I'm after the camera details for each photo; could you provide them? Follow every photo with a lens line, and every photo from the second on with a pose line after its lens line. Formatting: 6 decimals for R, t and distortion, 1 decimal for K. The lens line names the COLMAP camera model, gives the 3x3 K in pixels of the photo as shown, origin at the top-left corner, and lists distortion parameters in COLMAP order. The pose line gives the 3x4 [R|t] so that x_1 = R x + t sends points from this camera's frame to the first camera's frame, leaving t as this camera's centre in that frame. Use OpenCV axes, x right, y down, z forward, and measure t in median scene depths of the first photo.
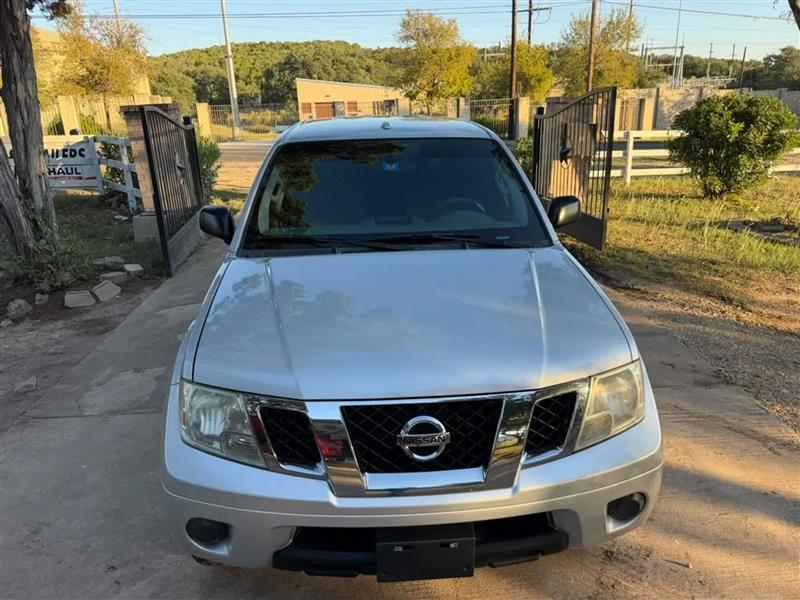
lens RADIAL K [[565.6, 0, 397.6], [0, 565.6, 296.1], [0, 0, 1]] dist [0.017322, -0.027687]
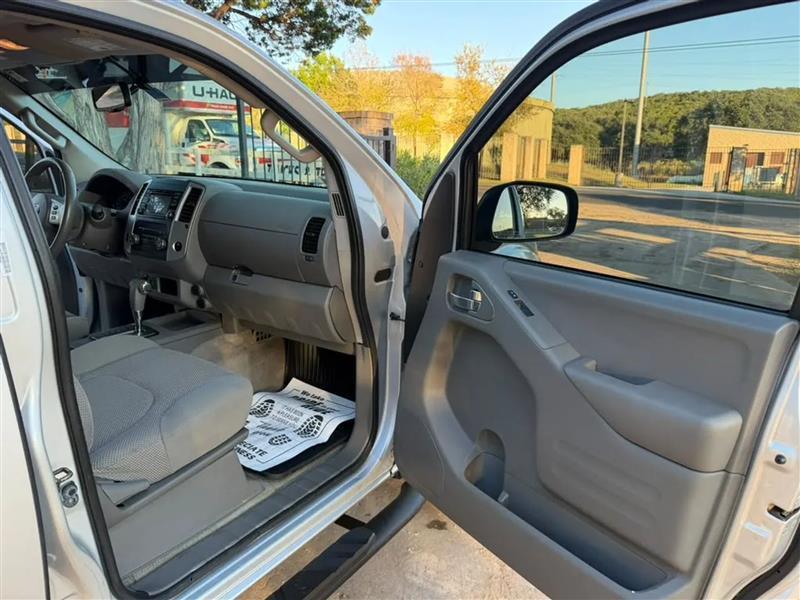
lens RADIAL K [[565.6, 0, 405.5], [0, 565.6, 302.7], [0, 0, 1]] dist [0.017322, -0.027687]
pose [[0.783814, 0.187000, -0.592171, 0.148212], [-0.228288, 0.973579, 0.005276, -0.051914], [0.577512, 0.131050, 0.805795, 0.269864]]
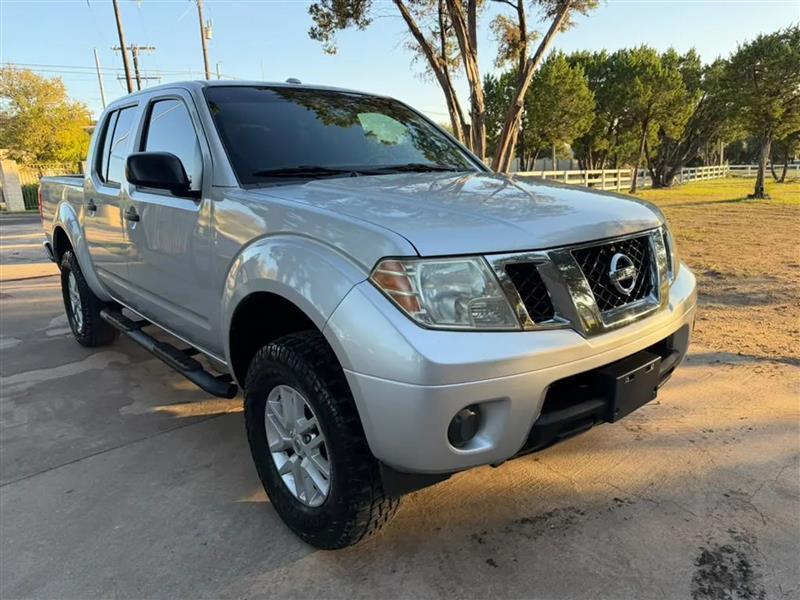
lens RADIAL K [[565.6, 0, 395.2], [0, 565.6, 303.9], [0, 0, 1]] dist [0.017322, -0.027687]
pose [[0.799863, -0.146449, 0.582042, -0.143978], [0.208903, 0.977066, -0.041240, 0.039926], [-0.562654, 0.154576, 0.812113, 0.055550]]
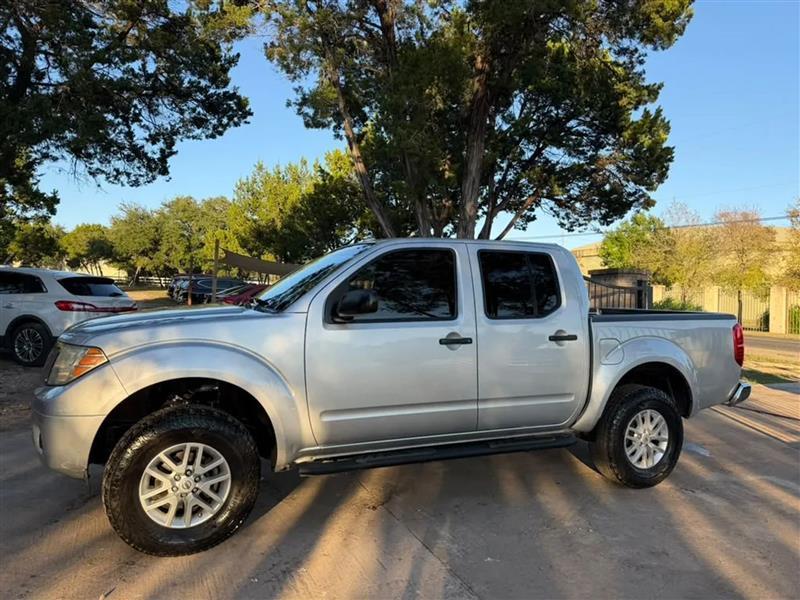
lens RADIAL K [[564.5, 0, 394.8], [0, 564.5, 298.7], [0, 0, 1]] dist [0.011057, -0.028130]
pose [[0.326566, 0.029352, -0.944719, 0.349818], [-0.341996, 0.935463, -0.089156, -0.024497], [0.881132, 0.352205, 0.315528, 0.202620]]
